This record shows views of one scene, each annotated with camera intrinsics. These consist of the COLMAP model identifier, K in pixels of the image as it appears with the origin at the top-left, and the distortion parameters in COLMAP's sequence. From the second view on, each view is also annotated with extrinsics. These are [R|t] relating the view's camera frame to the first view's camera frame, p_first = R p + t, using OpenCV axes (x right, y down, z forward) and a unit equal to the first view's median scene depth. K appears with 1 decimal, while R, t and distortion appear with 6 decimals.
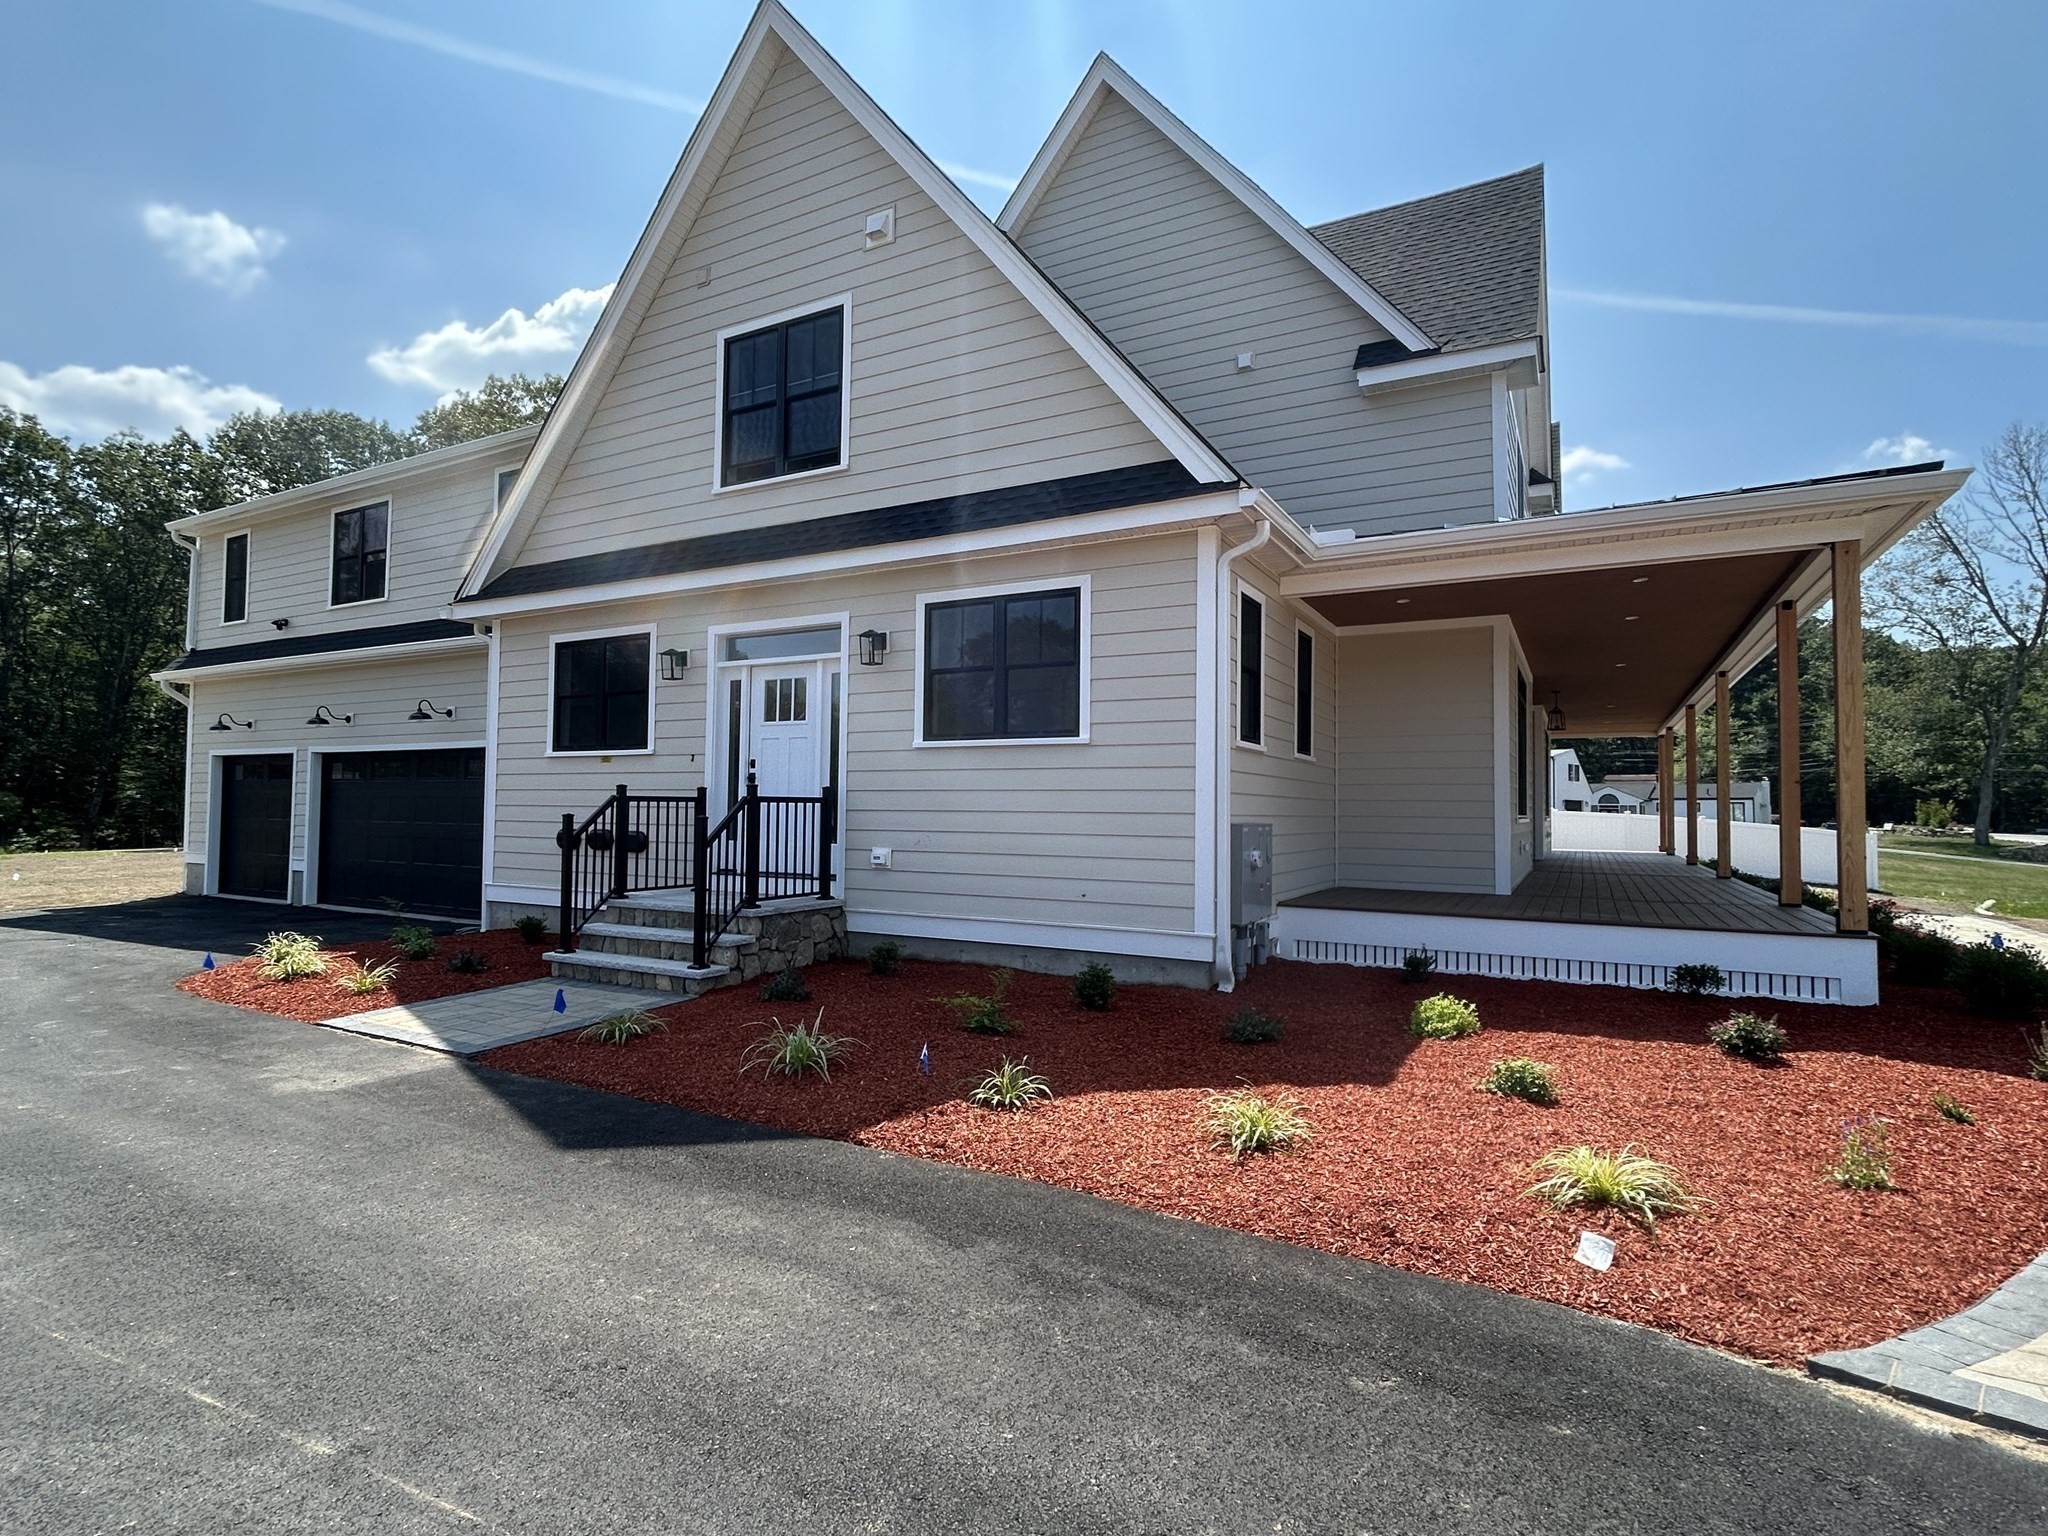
lens RADIAL K [[1012.9, 0, 1024.0], [0, 1012.9, 768.0], [0, 0, 1]] dist [0.017556, 0.000015]
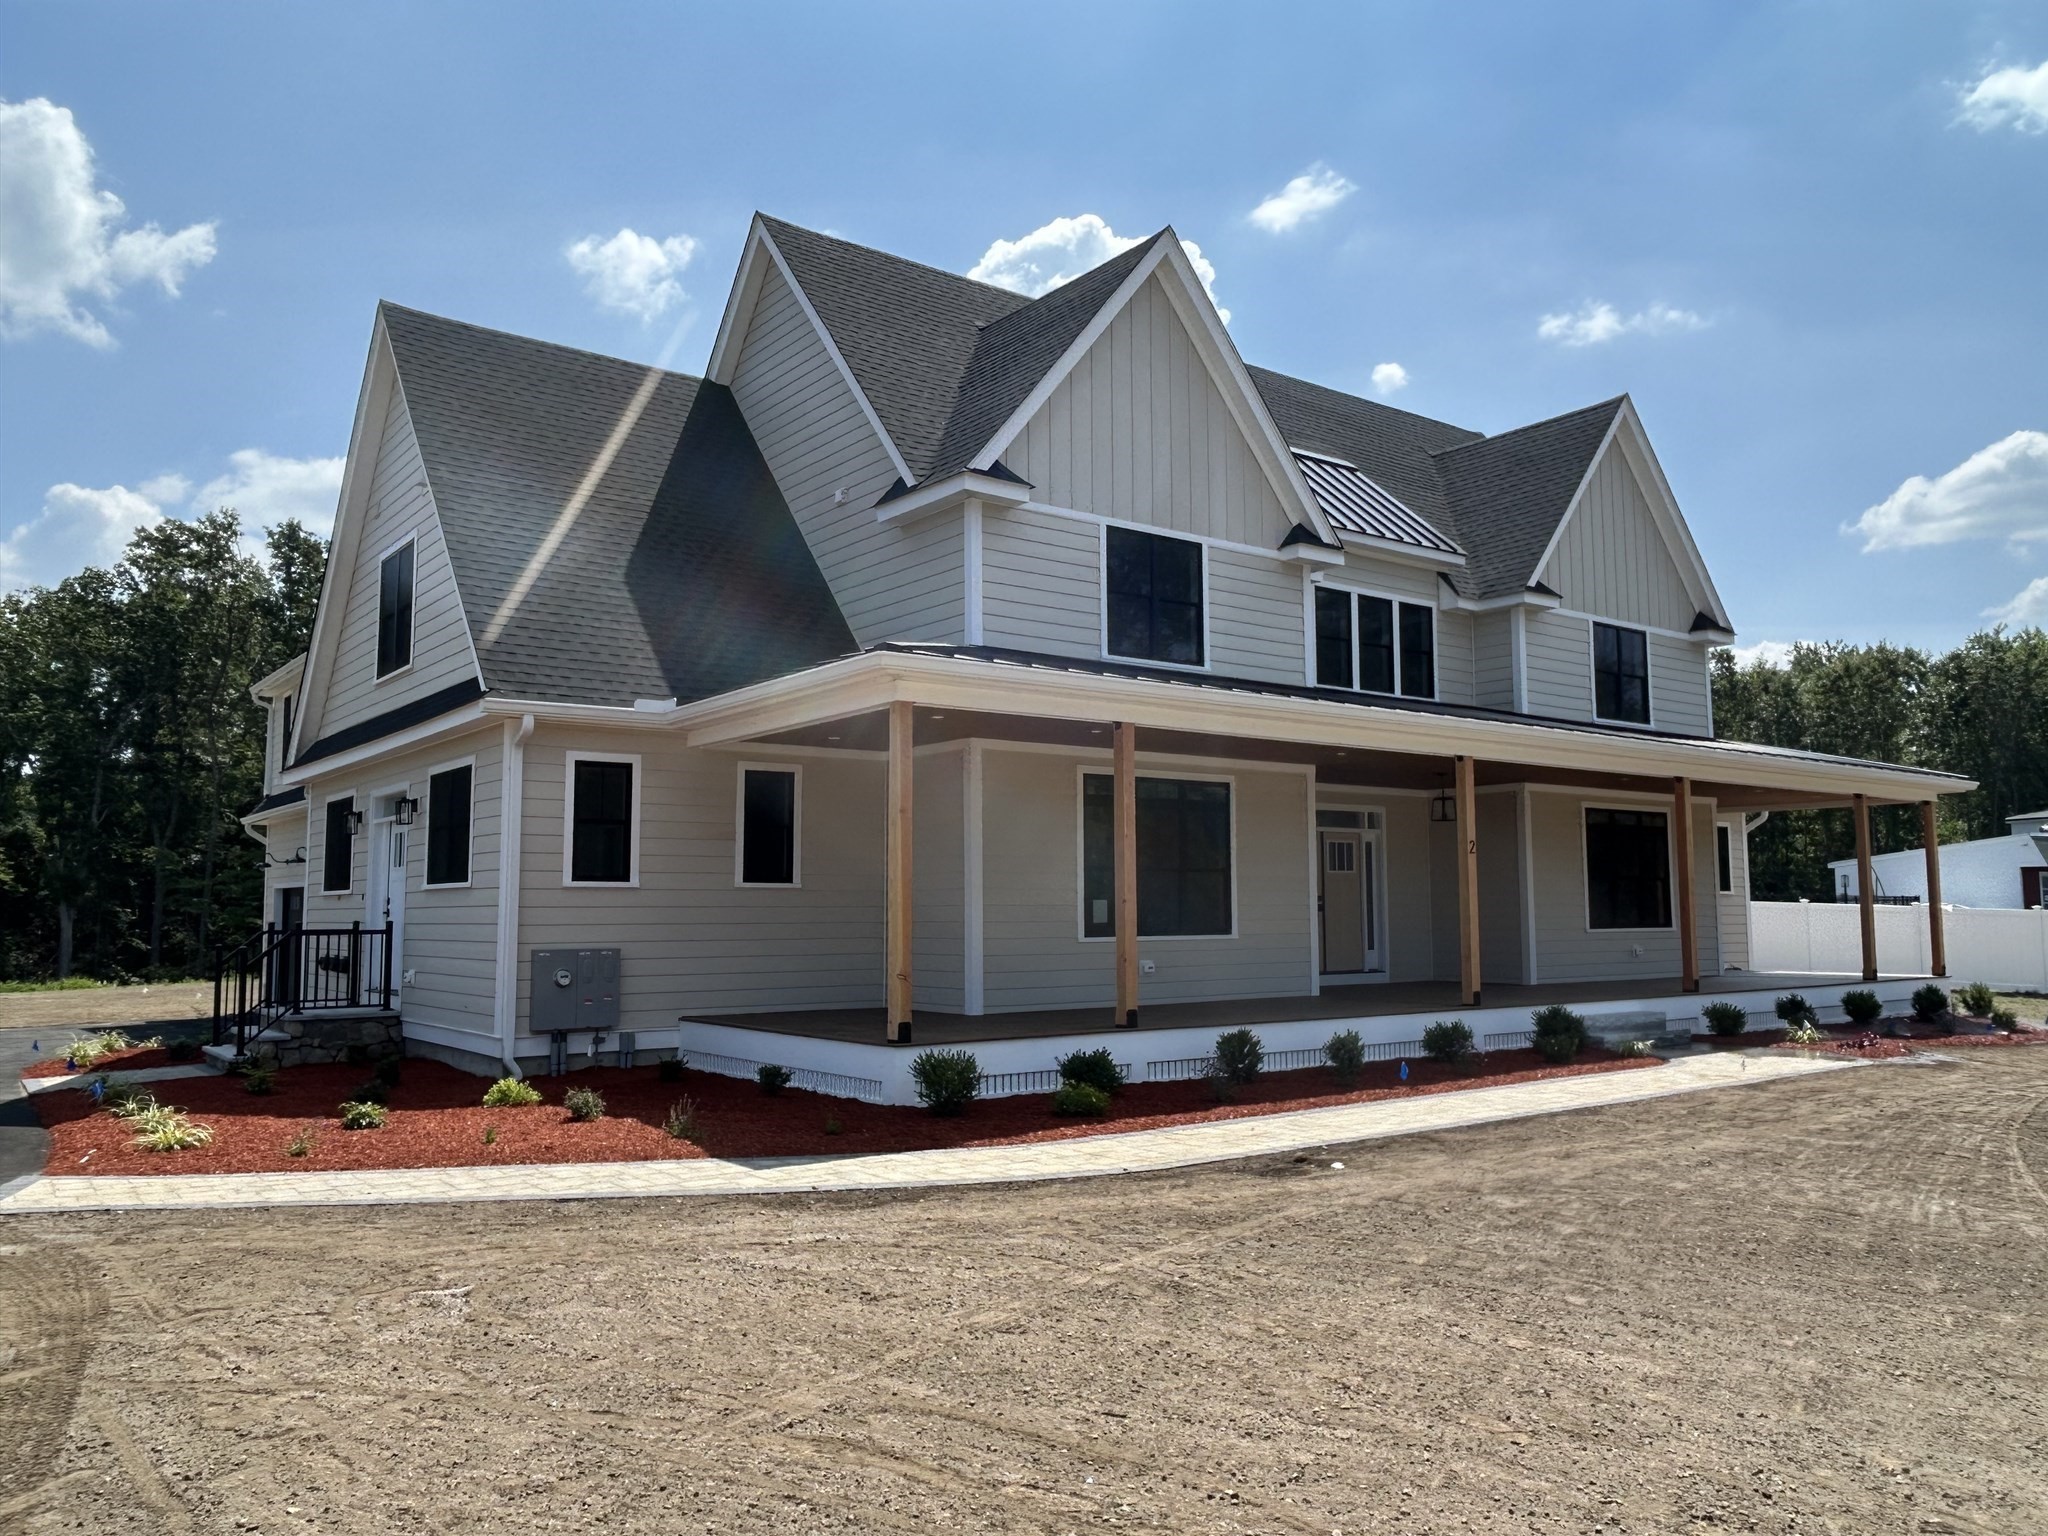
lens RADIAL K [[1490.6, 0, 1024.0], [0, 1490.6, 768.0], [0, 0, 1]] dist [0.003228, 0.002260]
pose [[0.916080, -0.053213, -0.397449, 1.277959], [0.031237, 0.997614, -0.061570, -0.032488], [0.399777, 0.043988, 0.915556, -0.397465]]
